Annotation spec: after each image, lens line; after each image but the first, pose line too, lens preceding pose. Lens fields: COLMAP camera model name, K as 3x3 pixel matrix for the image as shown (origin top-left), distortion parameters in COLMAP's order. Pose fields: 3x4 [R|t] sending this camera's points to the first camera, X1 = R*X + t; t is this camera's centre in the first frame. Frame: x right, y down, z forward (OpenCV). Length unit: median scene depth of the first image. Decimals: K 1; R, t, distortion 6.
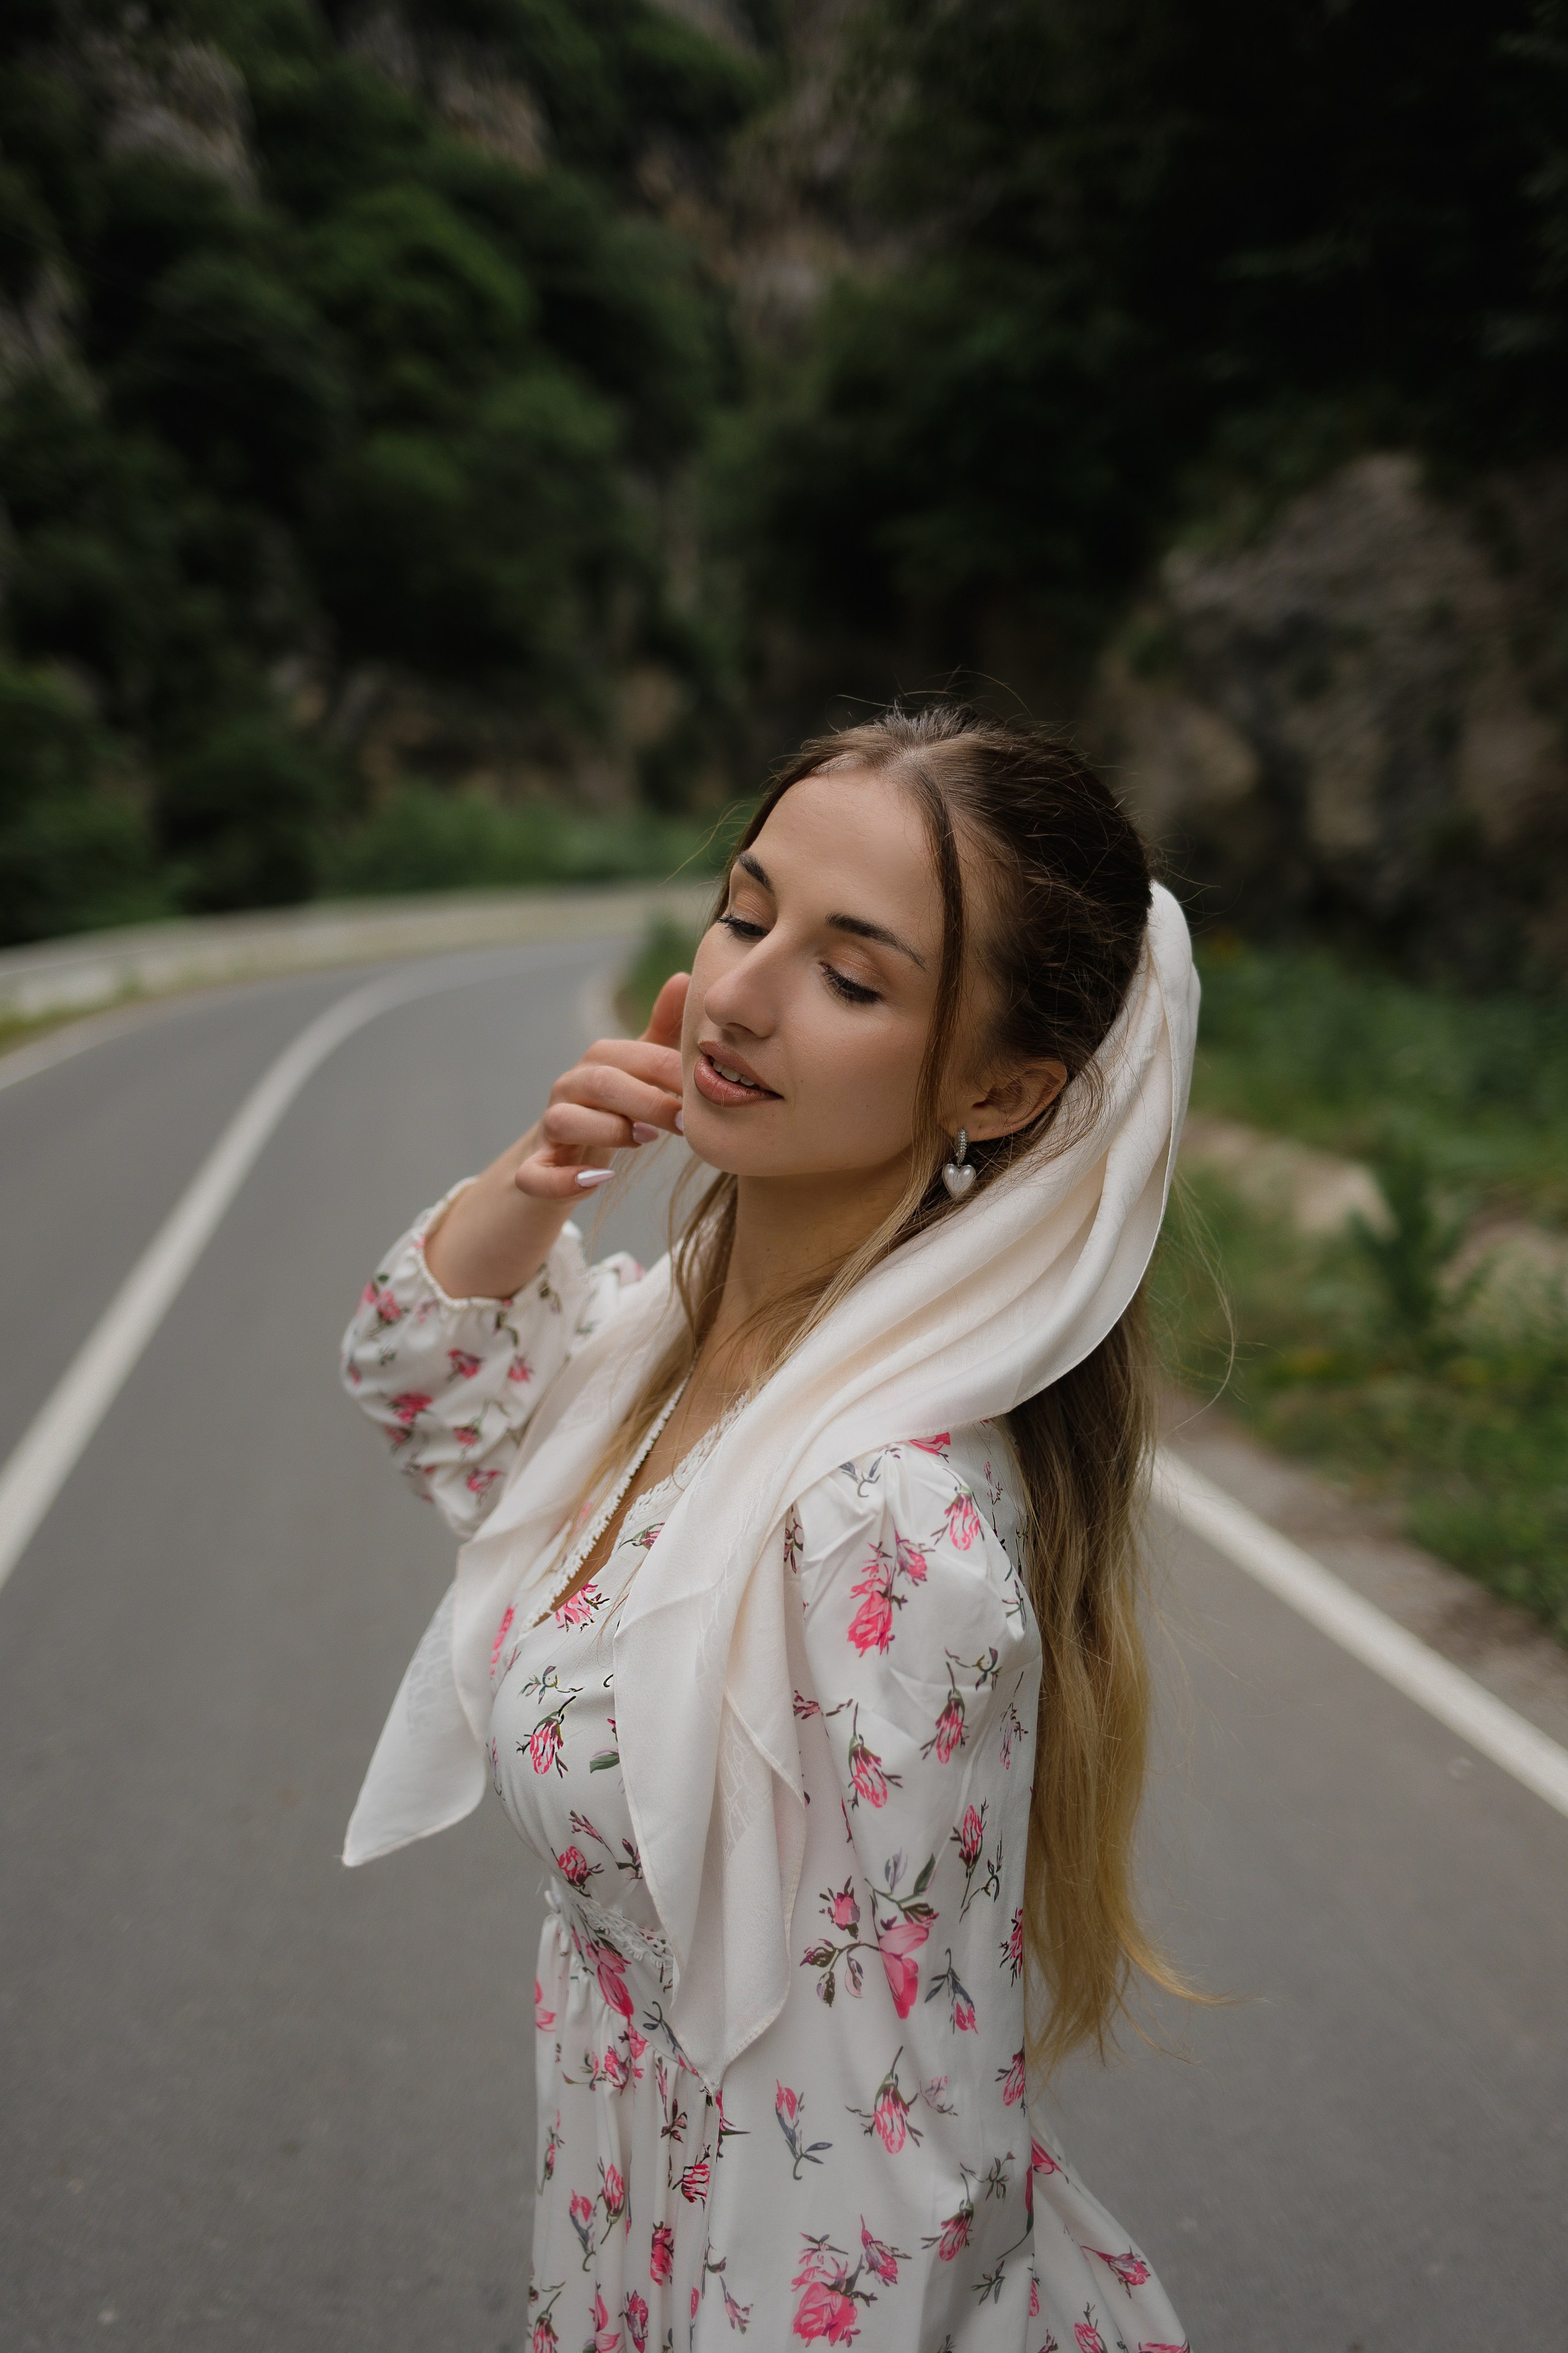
lens RADIAL K [[2475.8, 0, 795.2], [0, 2475.8, 1184.8], [0, 0, 1]] dist [-0.017646, -0.010315]
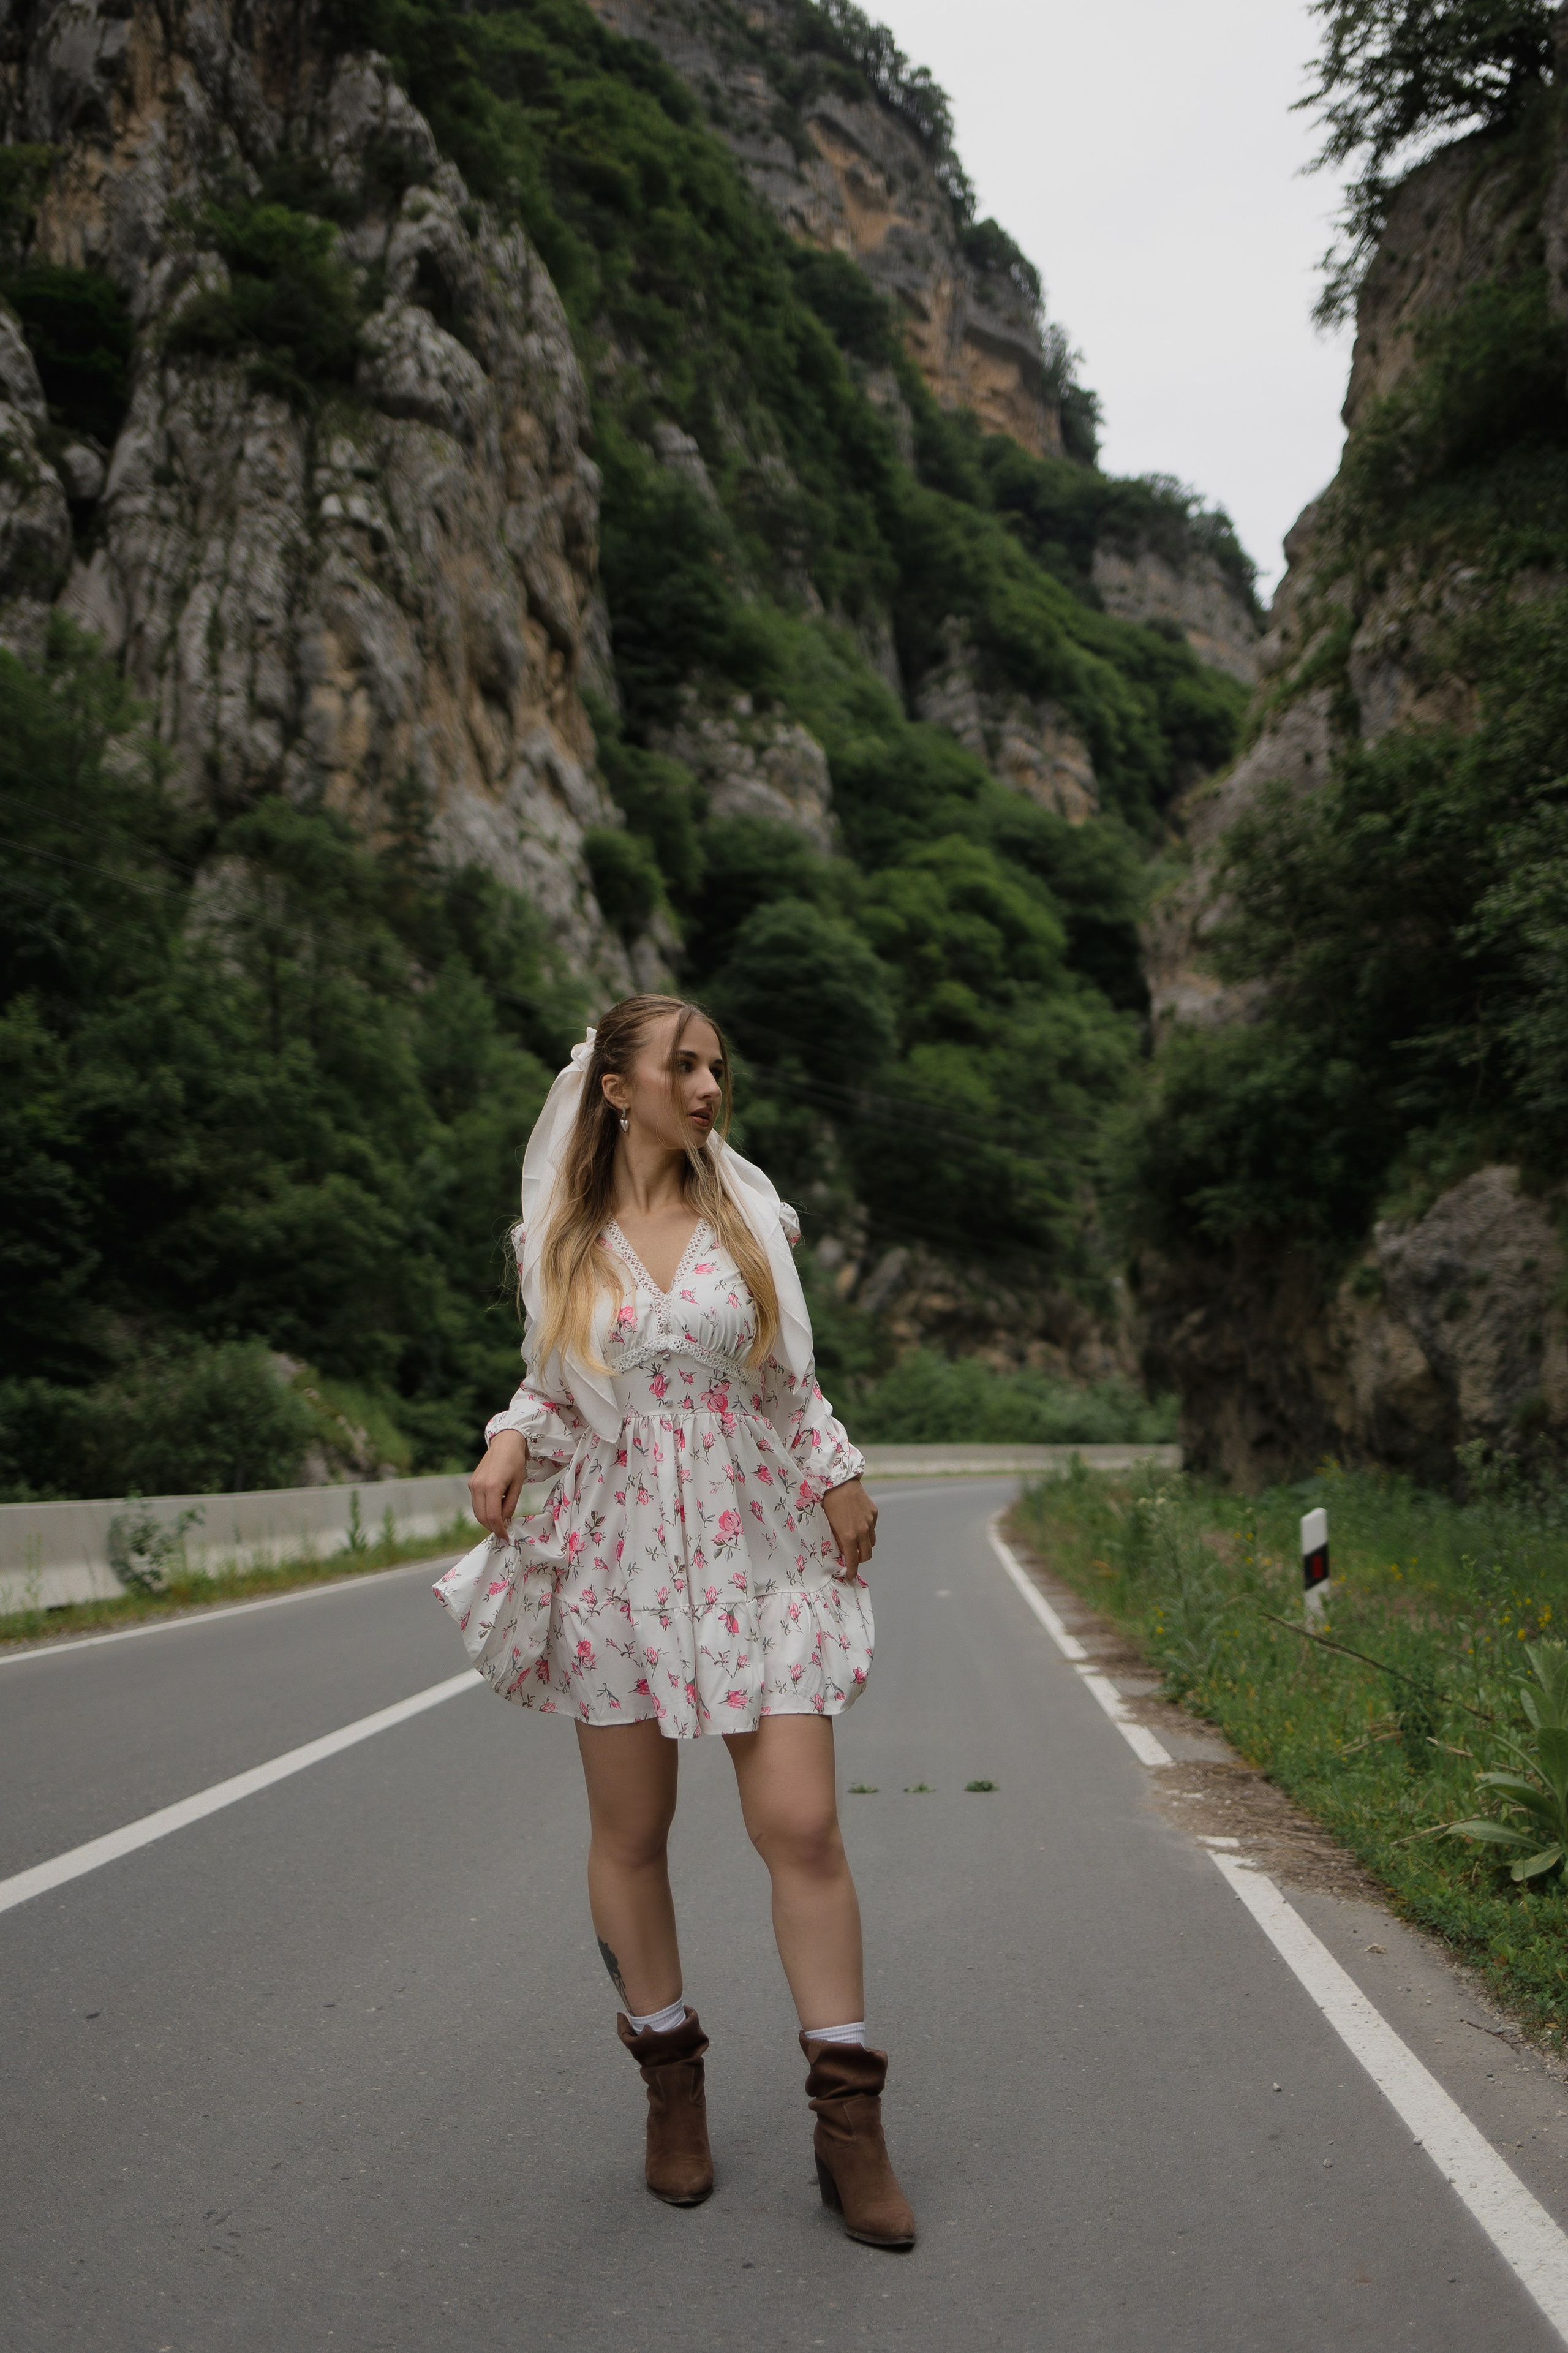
lens RADIAL K [[2475.8, 0, 795.2], [0, 2475.8, 1184.8], [0, 0, 1]] dist [-0.017646, -0.010315]
pose [[0.976021, 0.024920, -0.216245, 0.032128], [-0.073256, 0.973083, -0.218504, 0.019280], [0.204979, 0.229105, 0.951575, -0.124048]]
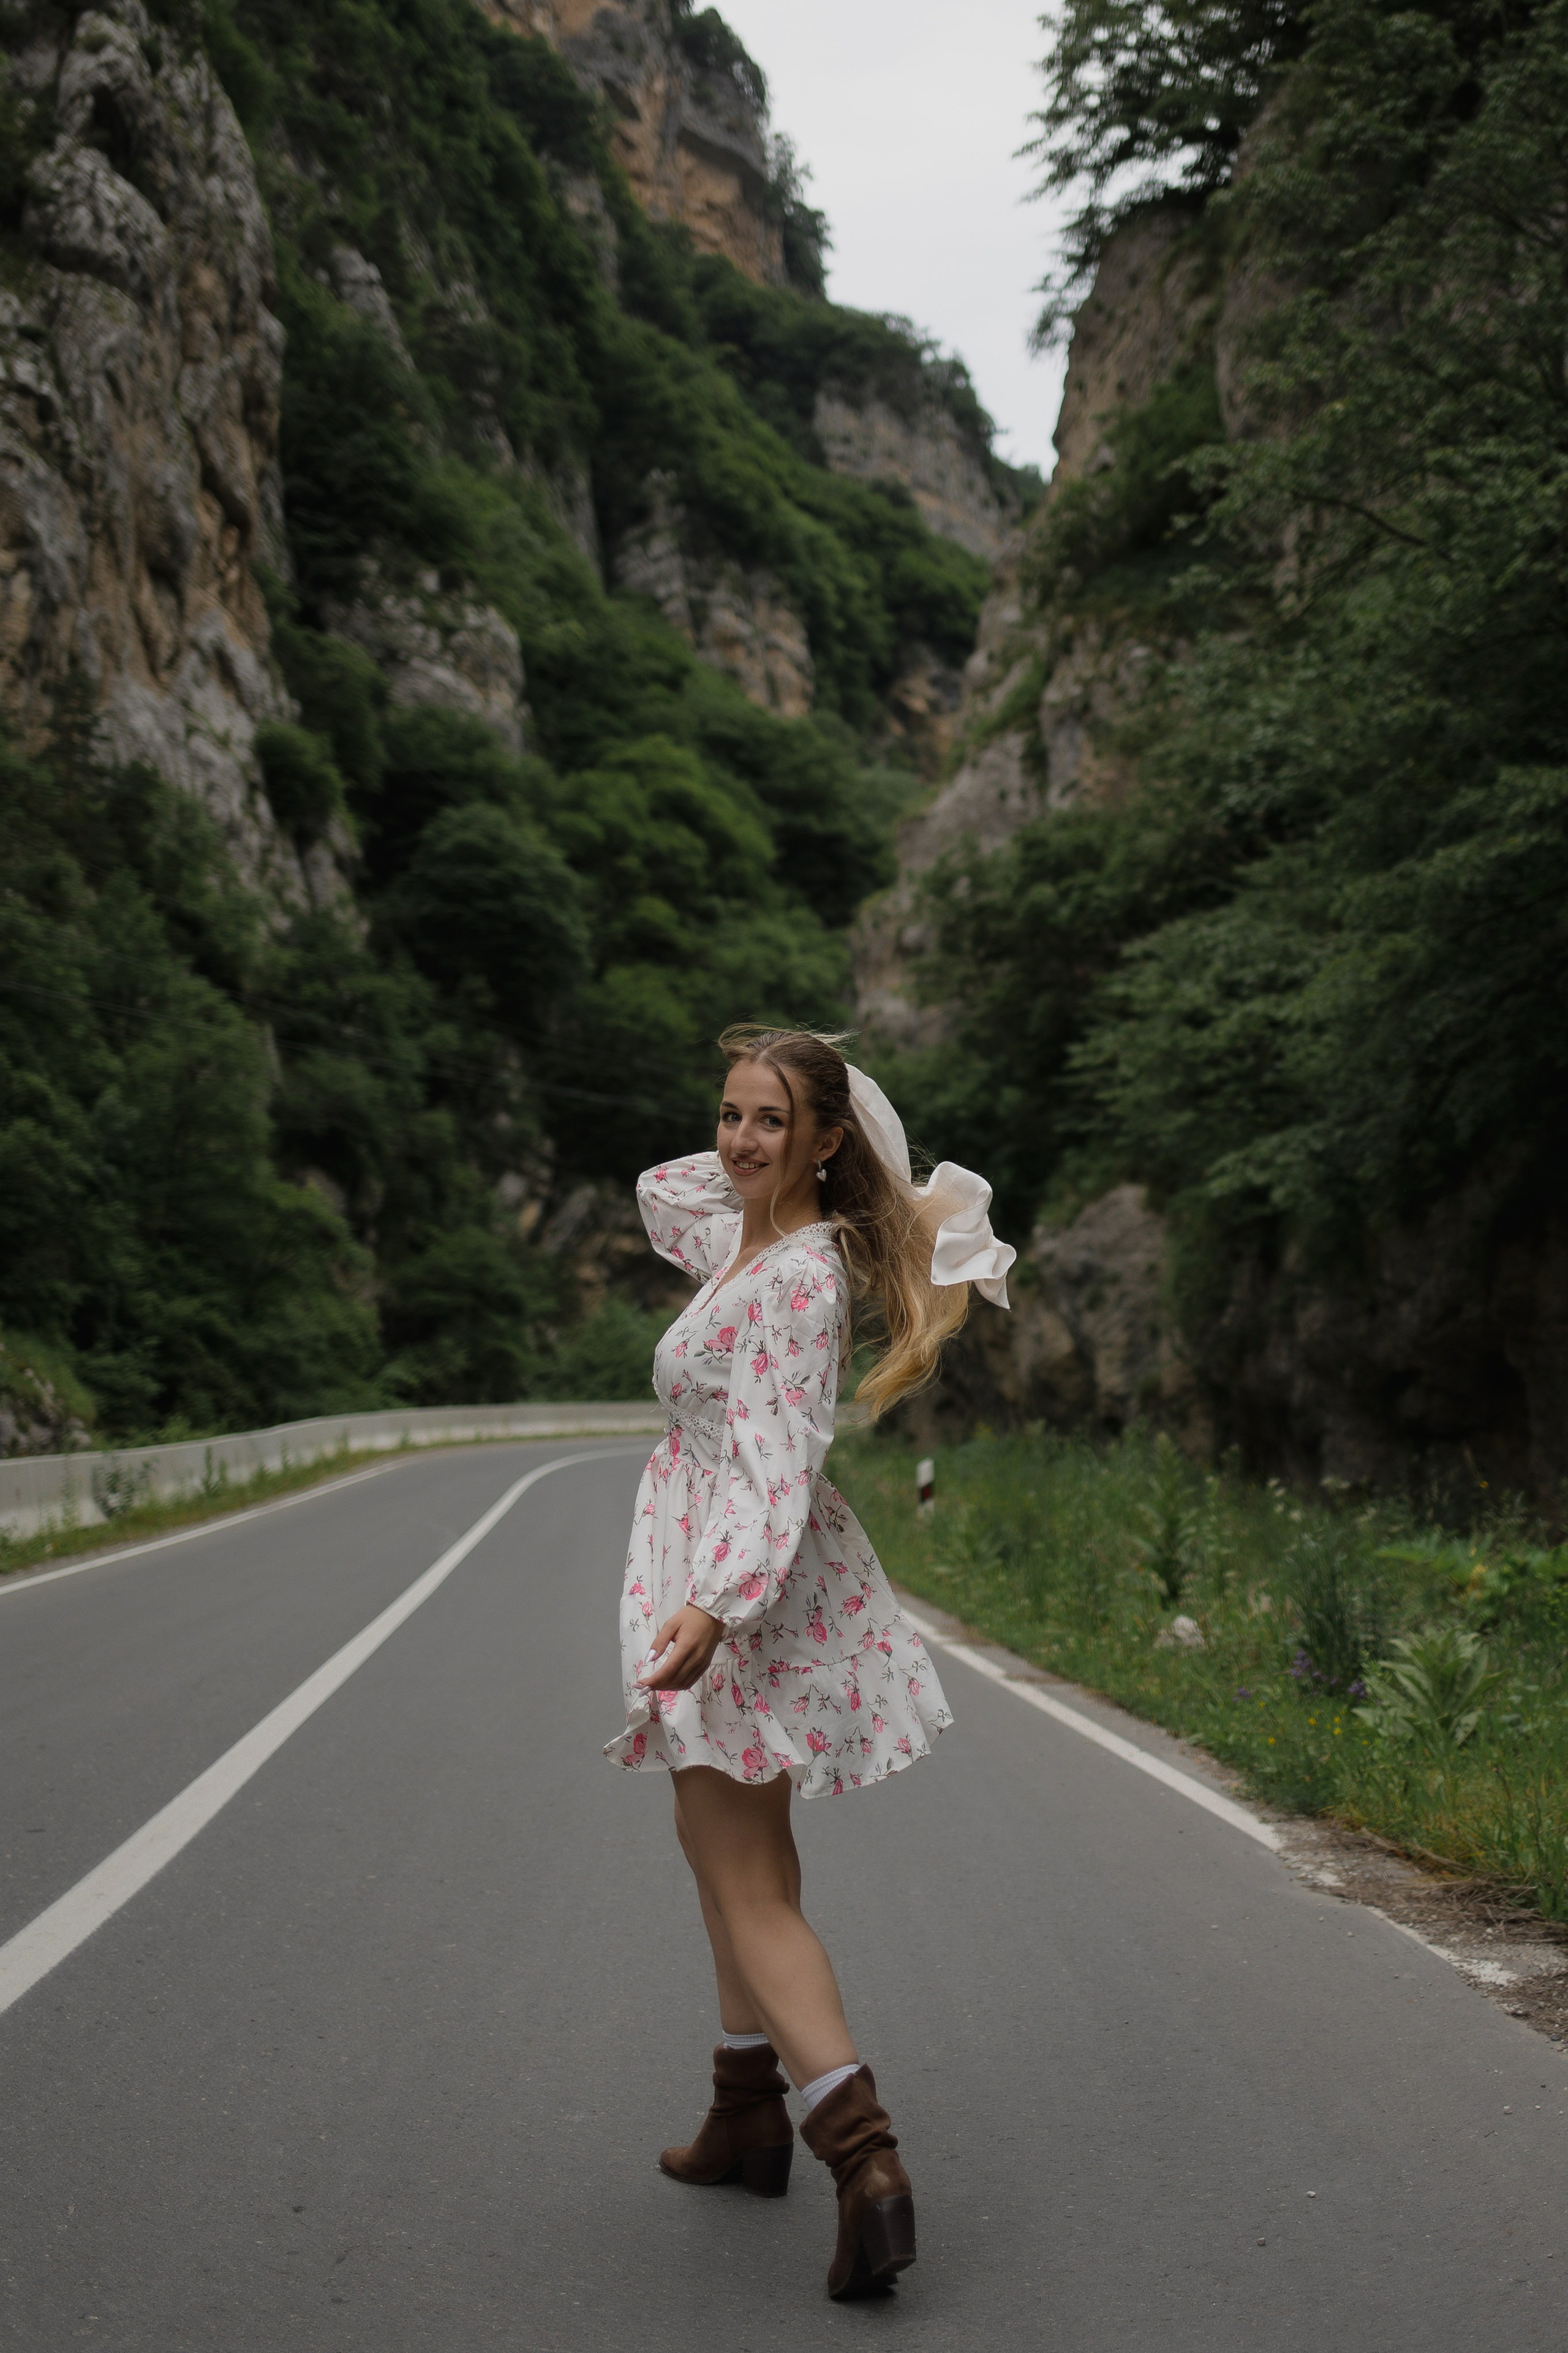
lens RADIAL K [[2894.7, 0, 993.3], [0, 2894.7, 1003.6], [0, 0, 1]] dist [-0.016771, -0.003993]
pose [[0.998253, 0.050295, -0.030999, 0.043420], [-0.056626, 0.964171, -0.259169, 0.034268], [0.016854, 0.260472, 0.965334, -0.264973]]
